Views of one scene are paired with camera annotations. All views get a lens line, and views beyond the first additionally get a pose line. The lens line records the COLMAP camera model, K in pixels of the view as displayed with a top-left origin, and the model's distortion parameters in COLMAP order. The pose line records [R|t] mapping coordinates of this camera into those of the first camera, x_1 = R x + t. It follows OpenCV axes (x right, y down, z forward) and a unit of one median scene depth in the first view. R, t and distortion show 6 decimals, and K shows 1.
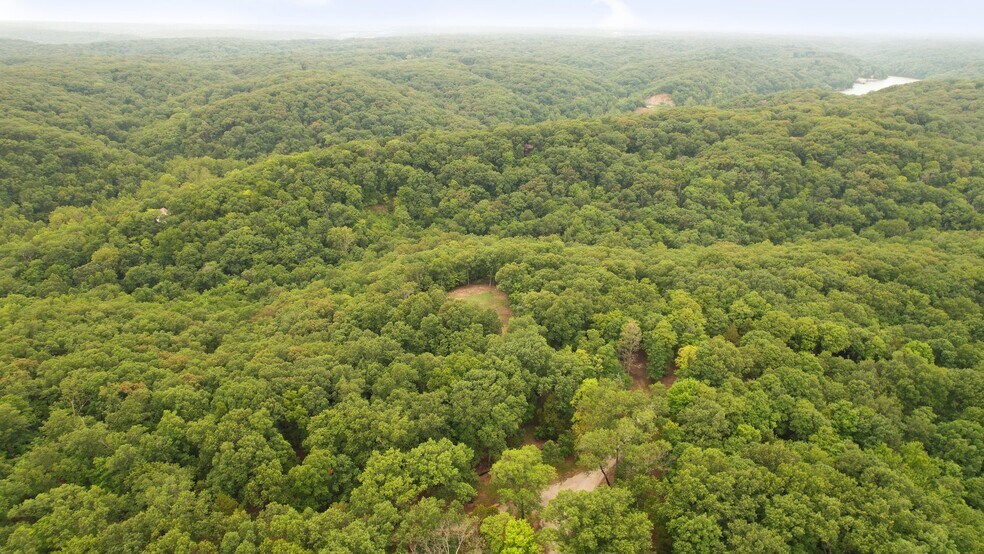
lens RADIAL K [[635.7, 0, 489.2], [0, 635.7, 271.6], [0, 0, 1]] dist [-0.052034, 0.043186]
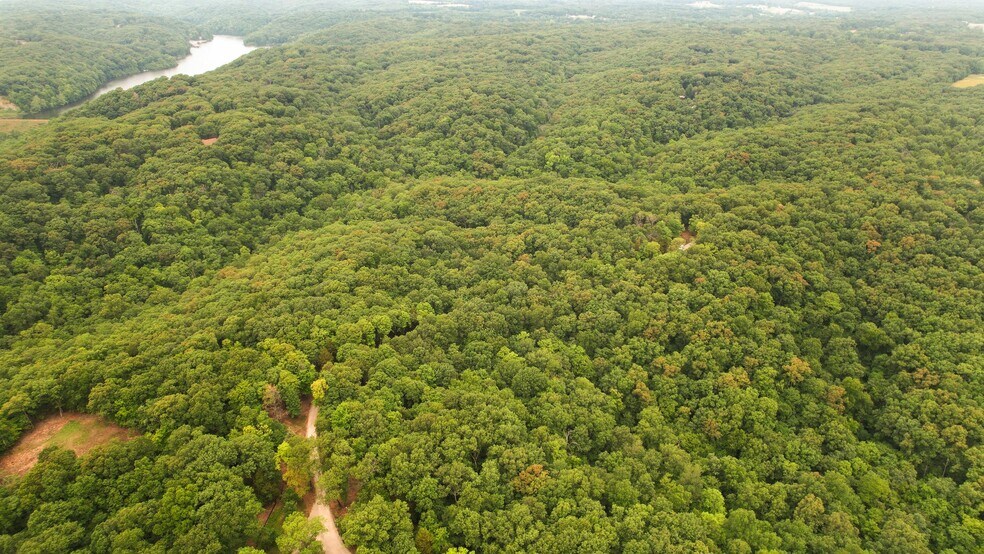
lens RADIAL K [[635.7, 0, 494.6], [0, 635.7, 278.8], [0, 0, 1]] dist [-0.052034, 0.043186]
pose [[0.571077, -0.377839, 0.728772, -0.141767], [0.320003, 0.920010, 0.226229, -0.102836], [-0.755956, 0.104015, 0.646306, -0.066383]]
